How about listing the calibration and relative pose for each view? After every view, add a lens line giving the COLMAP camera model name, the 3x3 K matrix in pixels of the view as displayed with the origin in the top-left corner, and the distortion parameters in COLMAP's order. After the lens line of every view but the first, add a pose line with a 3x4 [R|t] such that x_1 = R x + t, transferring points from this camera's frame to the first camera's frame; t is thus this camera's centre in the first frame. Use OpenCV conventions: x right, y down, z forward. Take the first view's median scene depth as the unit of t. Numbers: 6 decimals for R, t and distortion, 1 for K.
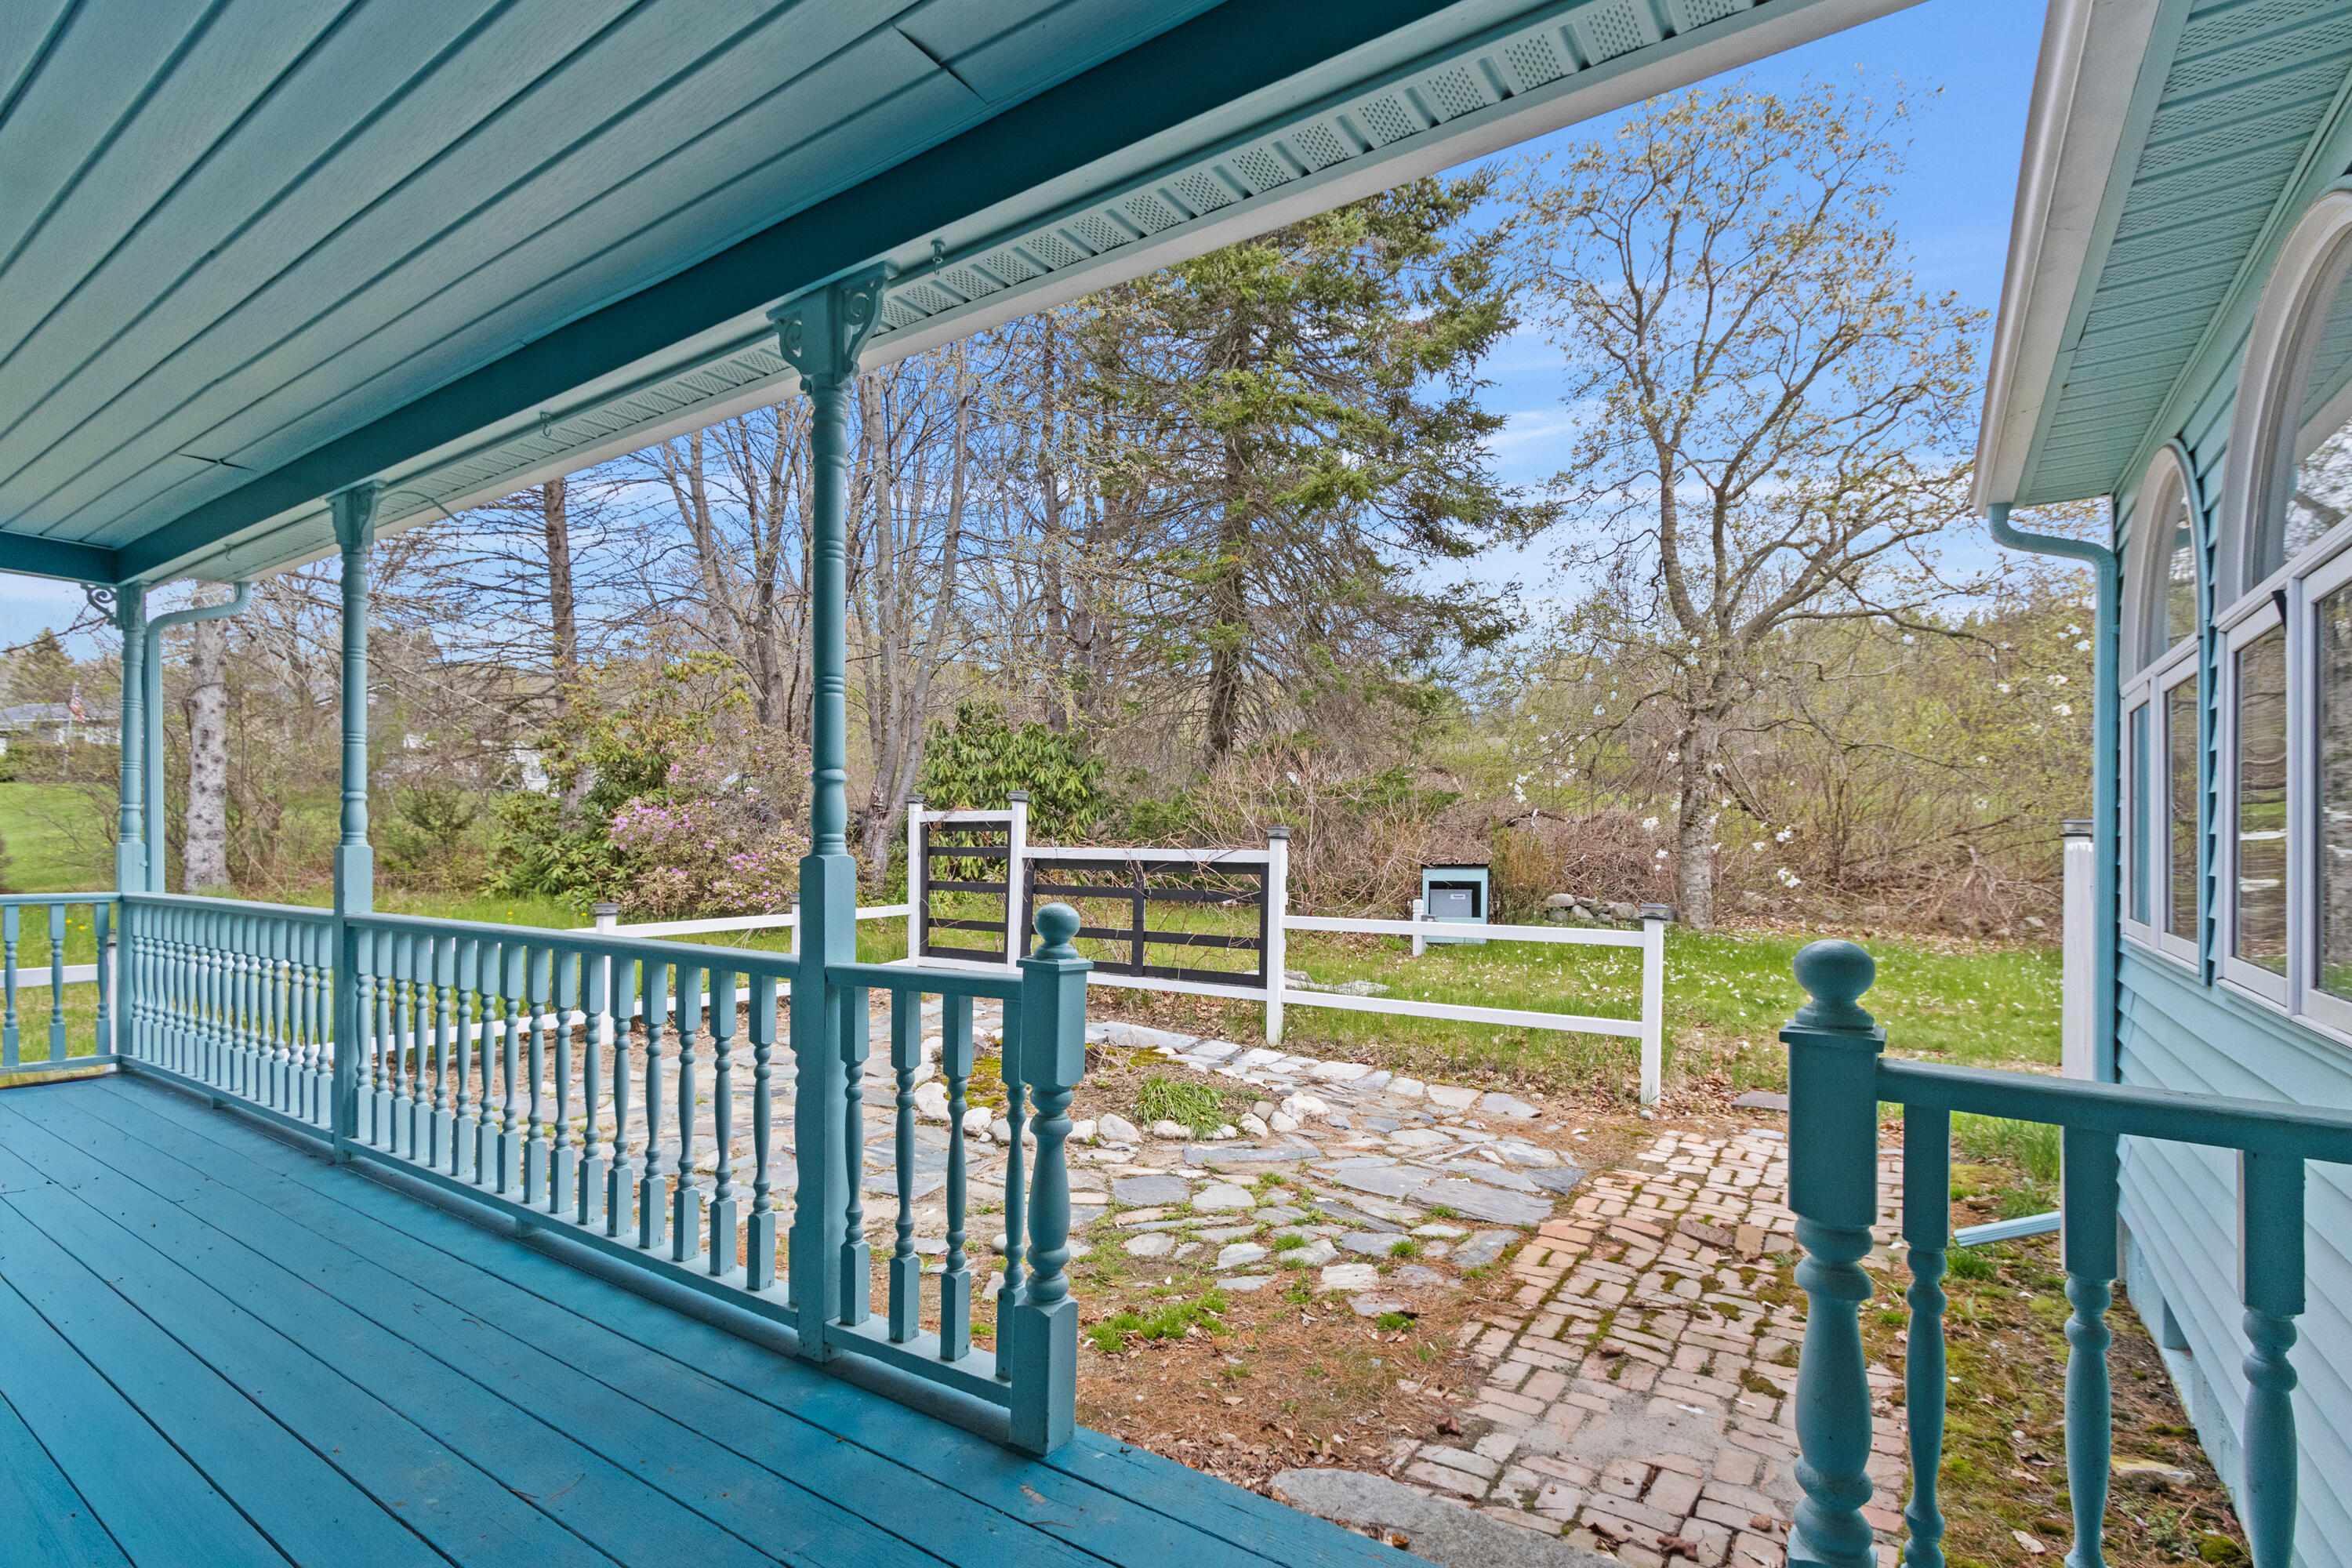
lens RADIAL K [[1093.0, 0, 1175.3], [0, 1093.0, 845.3], [0, 0, 1]] dist [0.011689, -0.000160]
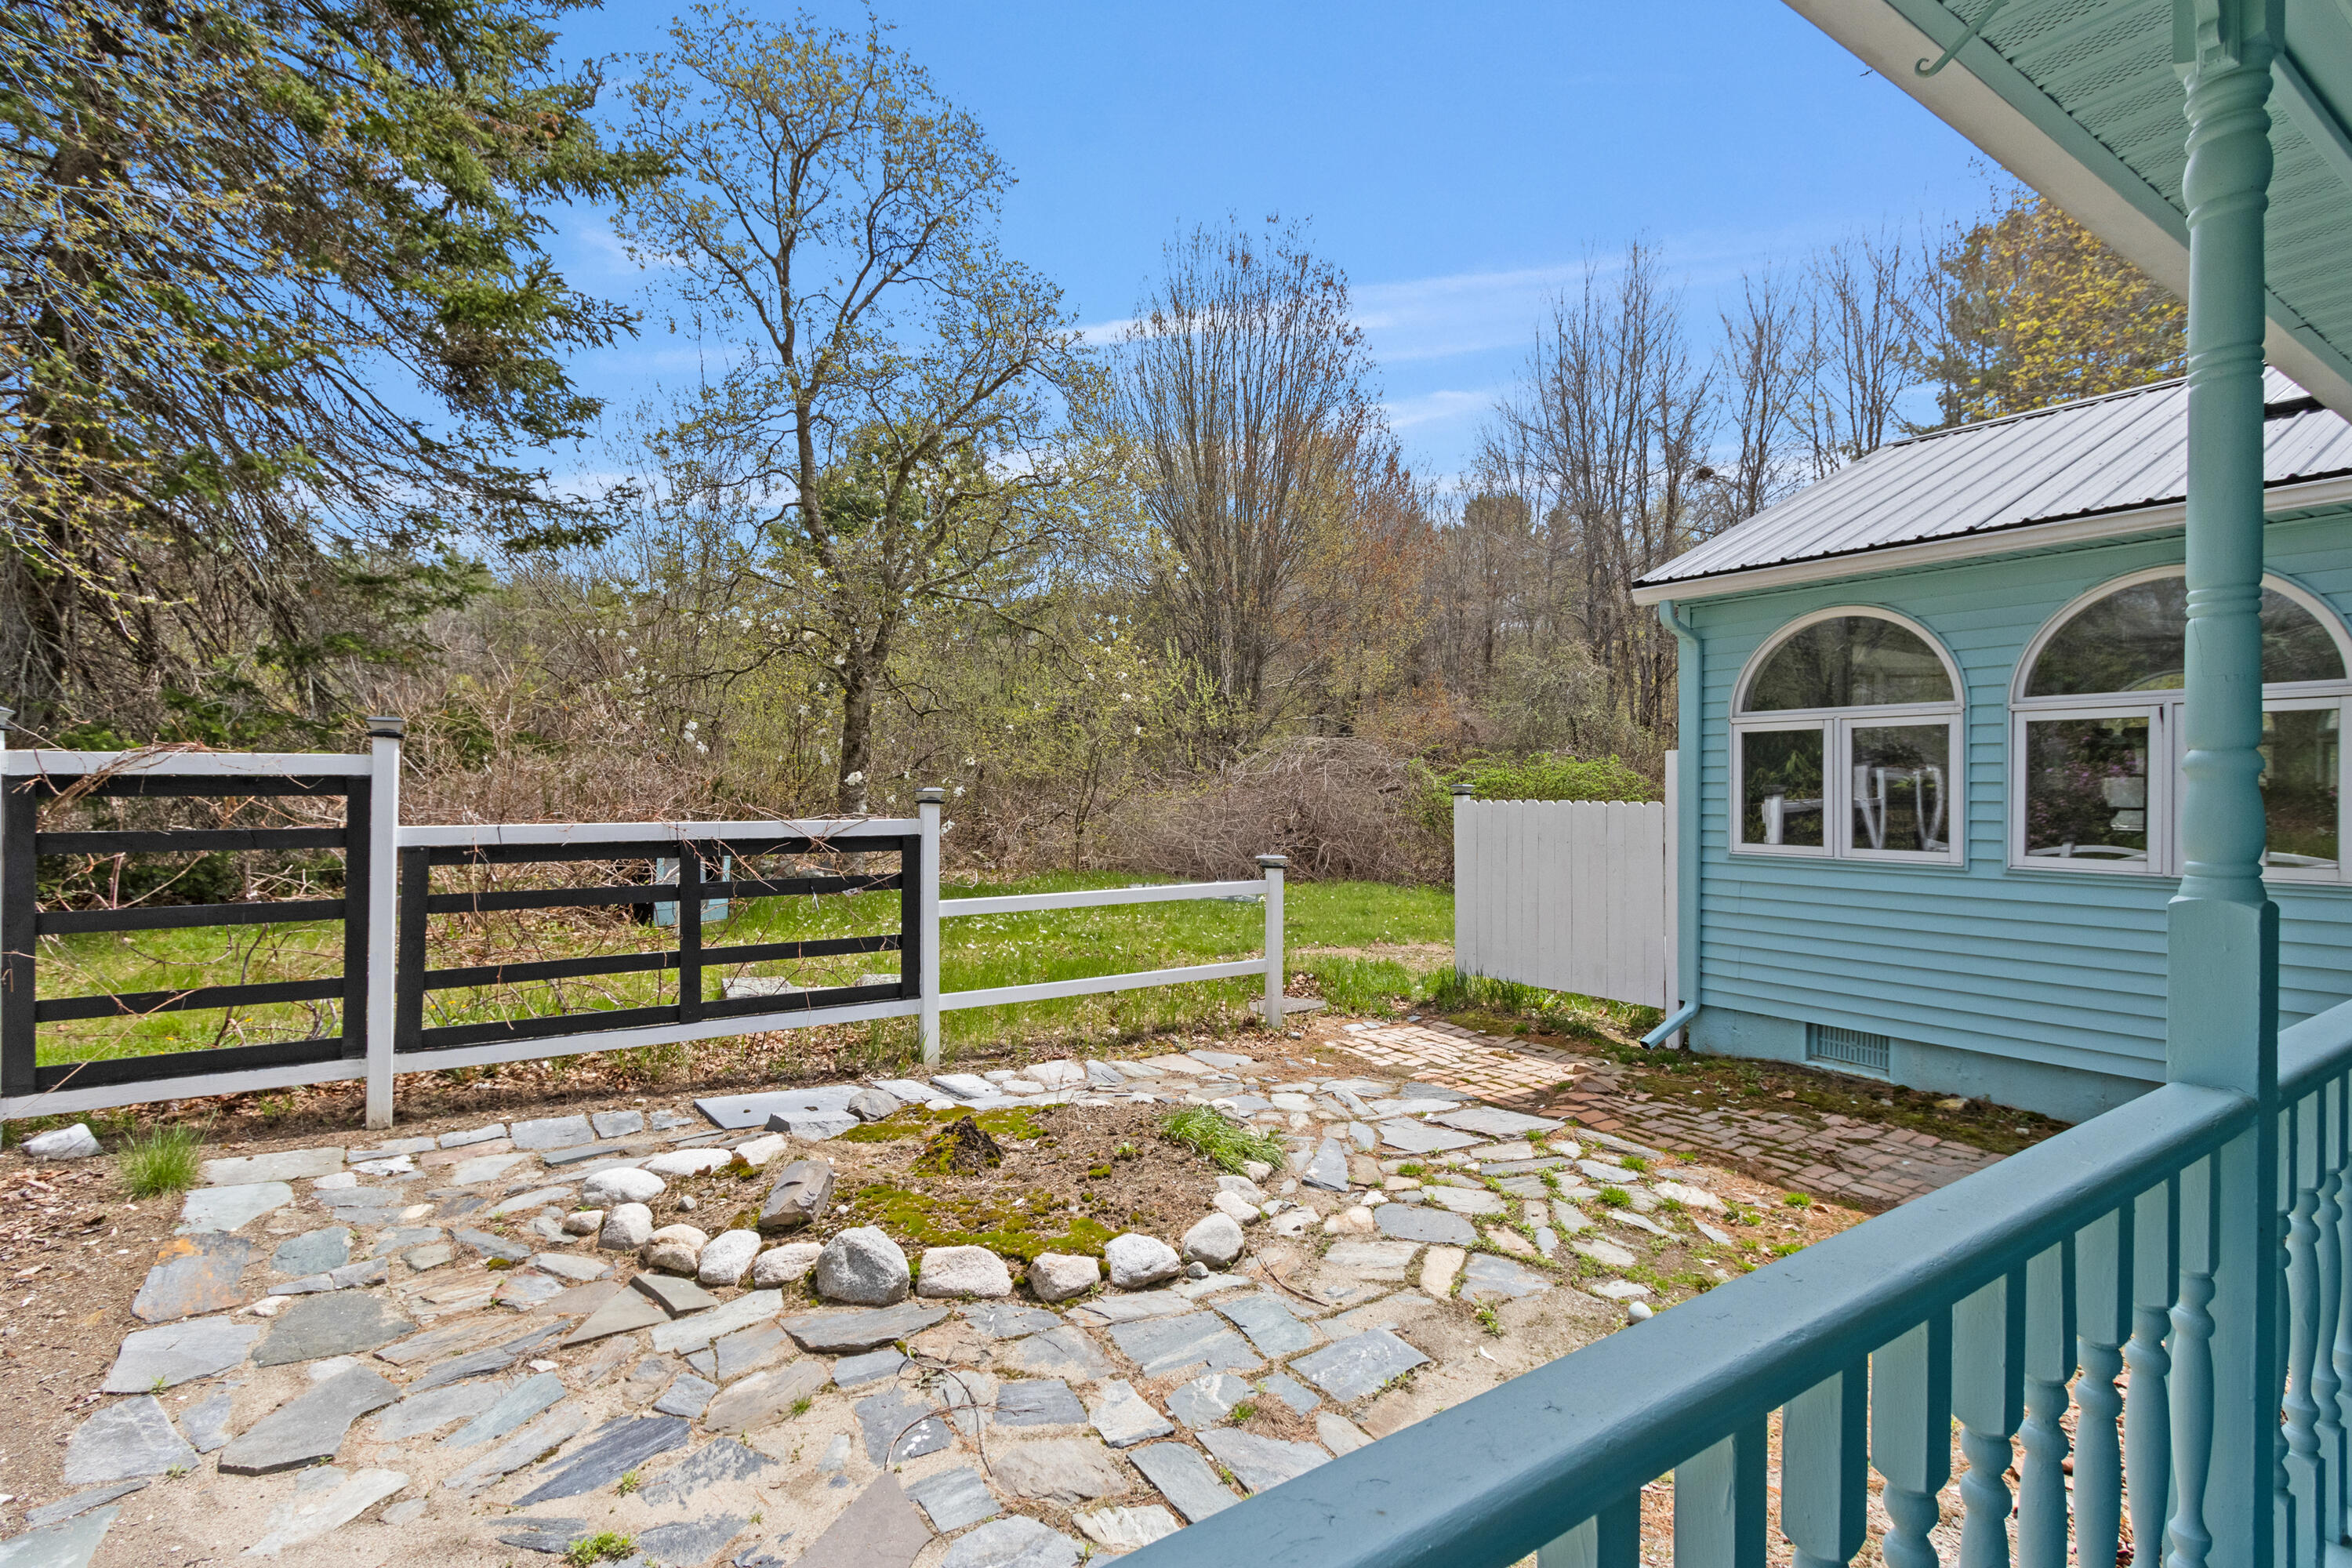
lens RADIAL K [[1111.9, 0, 1141.1], [0, 1111.9, 783.1], [0, 0, 1]] dist [0.013471, -0.000039]
pose [[0.377912, -0.002342, 0.925838, -1.084823], [0.003968, 0.999992, 0.000910, -0.037714], [-0.925833, 0.003330, 0.377918, 1.037670]]
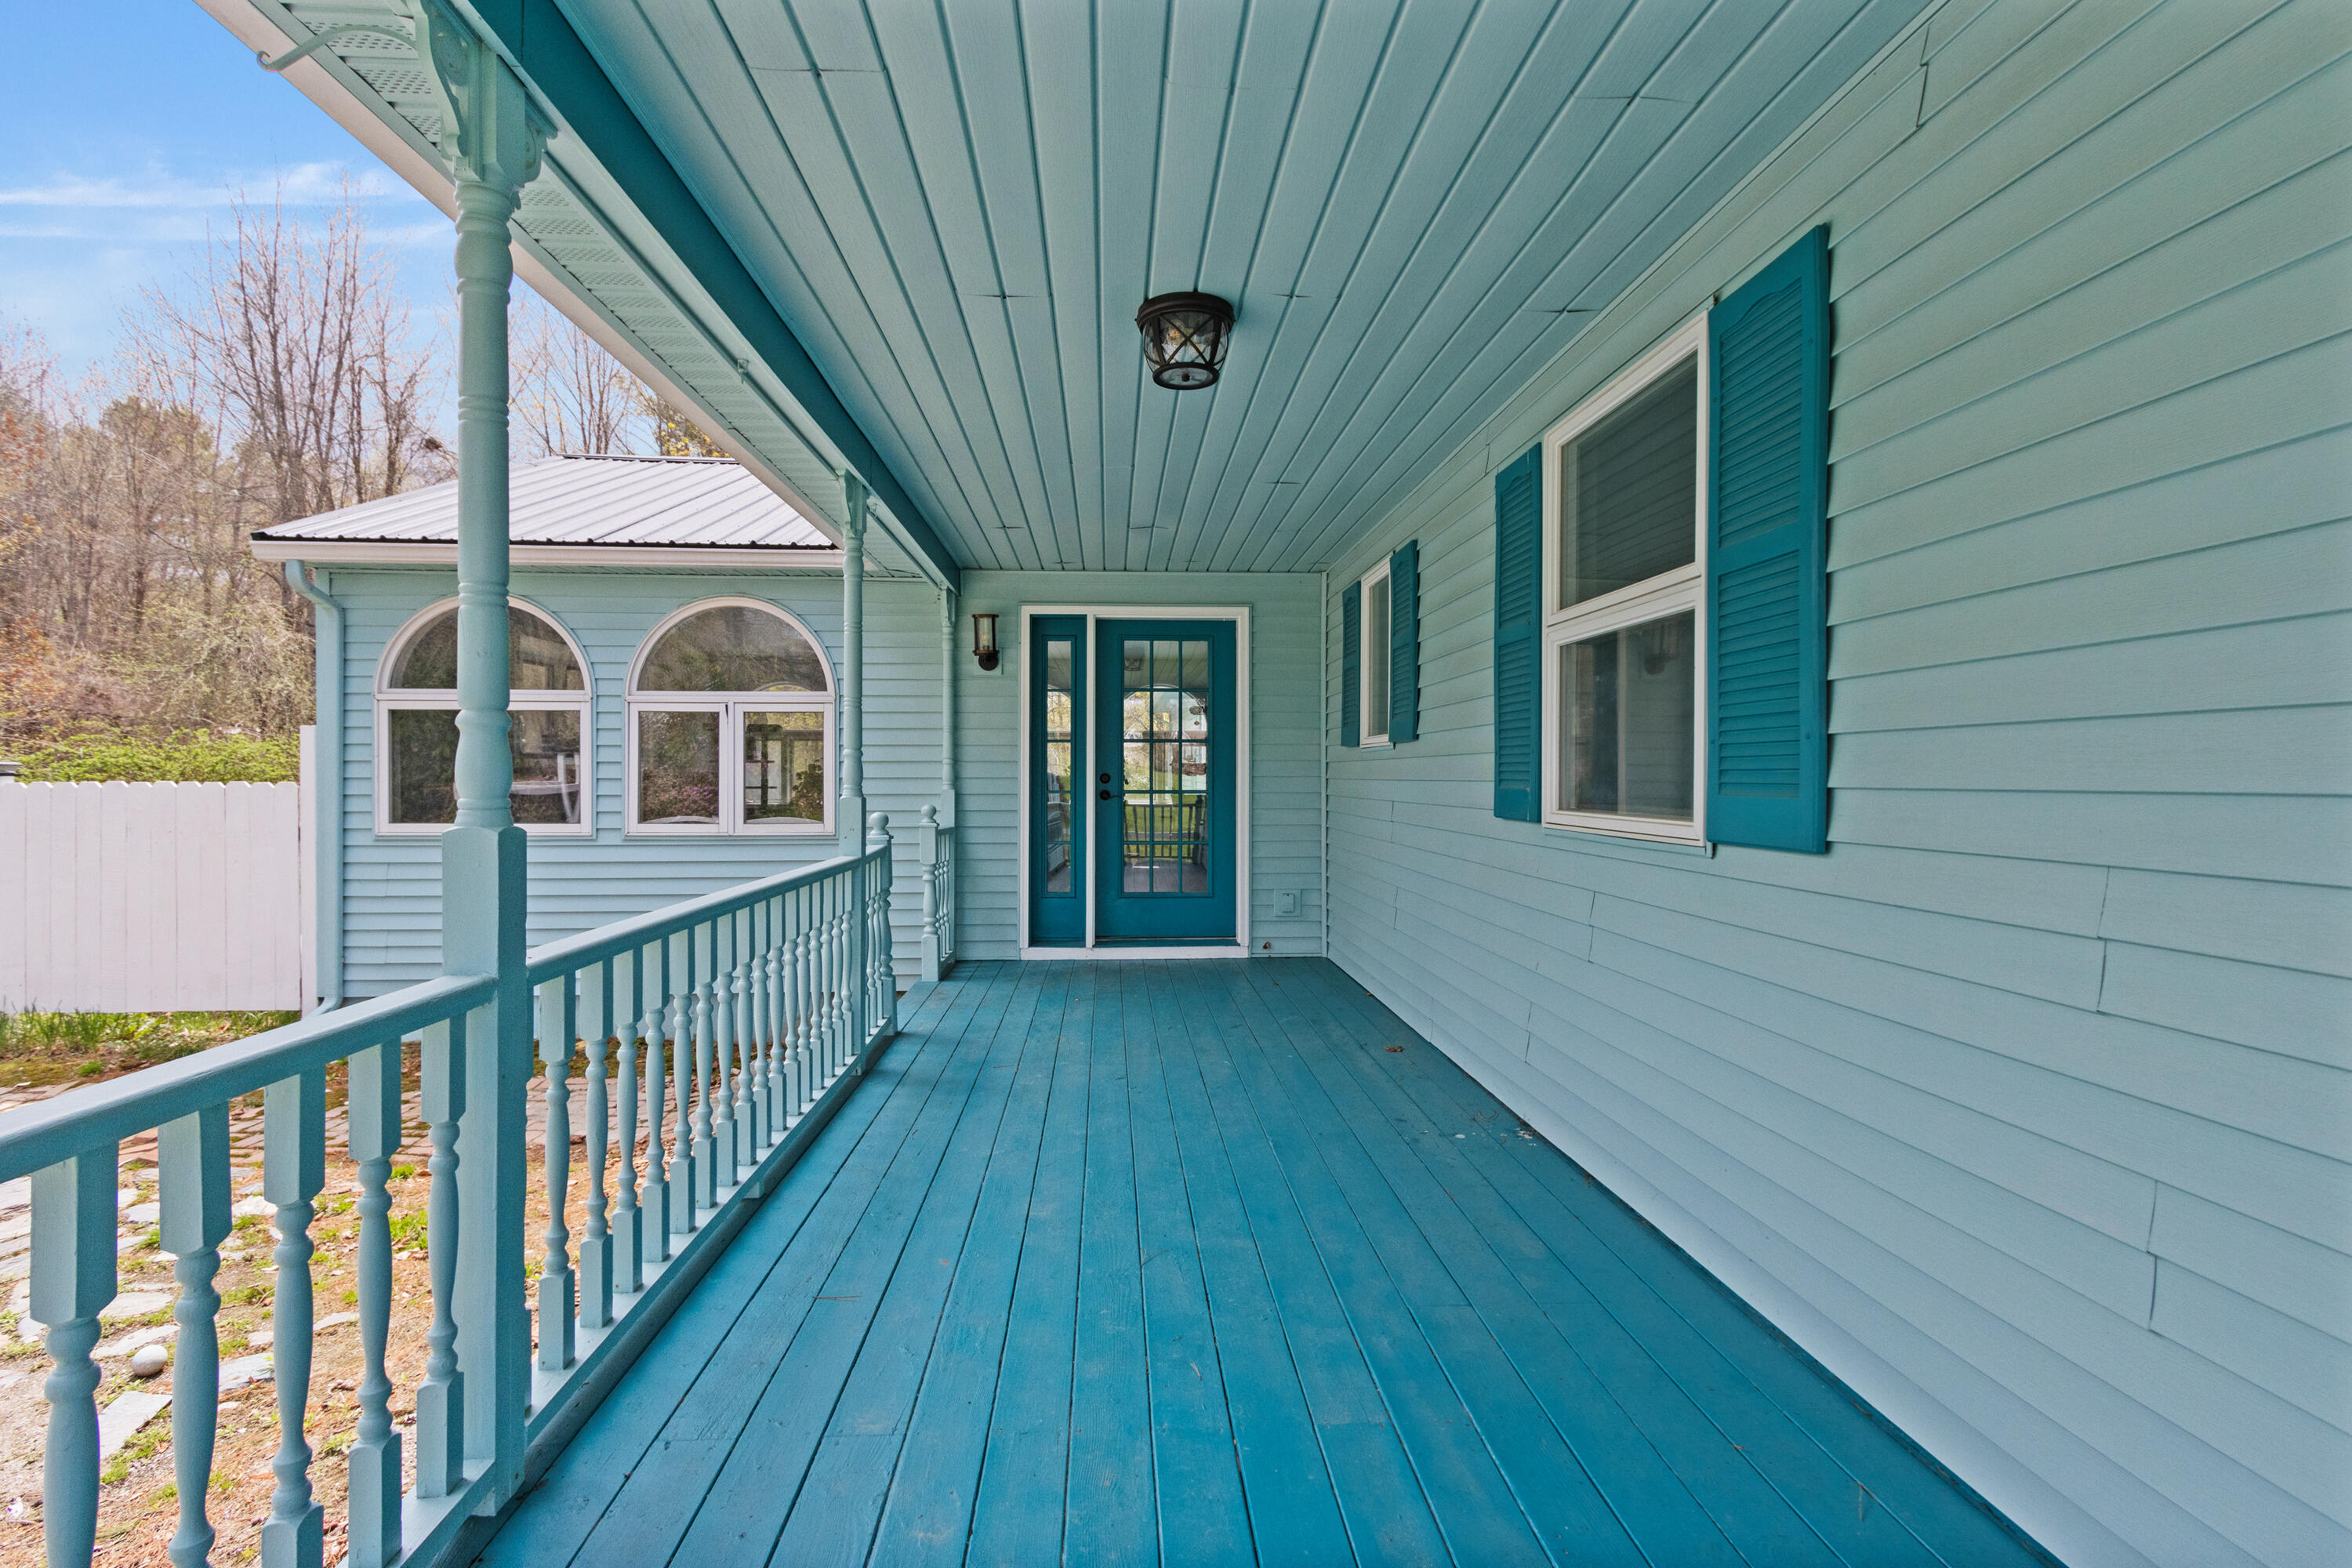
lens RADIAL K [[1092.1, 0, 1173.1], [0, 1092.1, 775.5], [0, 0, 1]] dist [-0.000958, 0.000796]
pose [[-0.612041, -0.005498, 0.790807, -1.146617], [-0.001120, 0.999981, 0.006085, -0.023637], [-0.790825, 0.002839, -0.612036, 0.908285]]
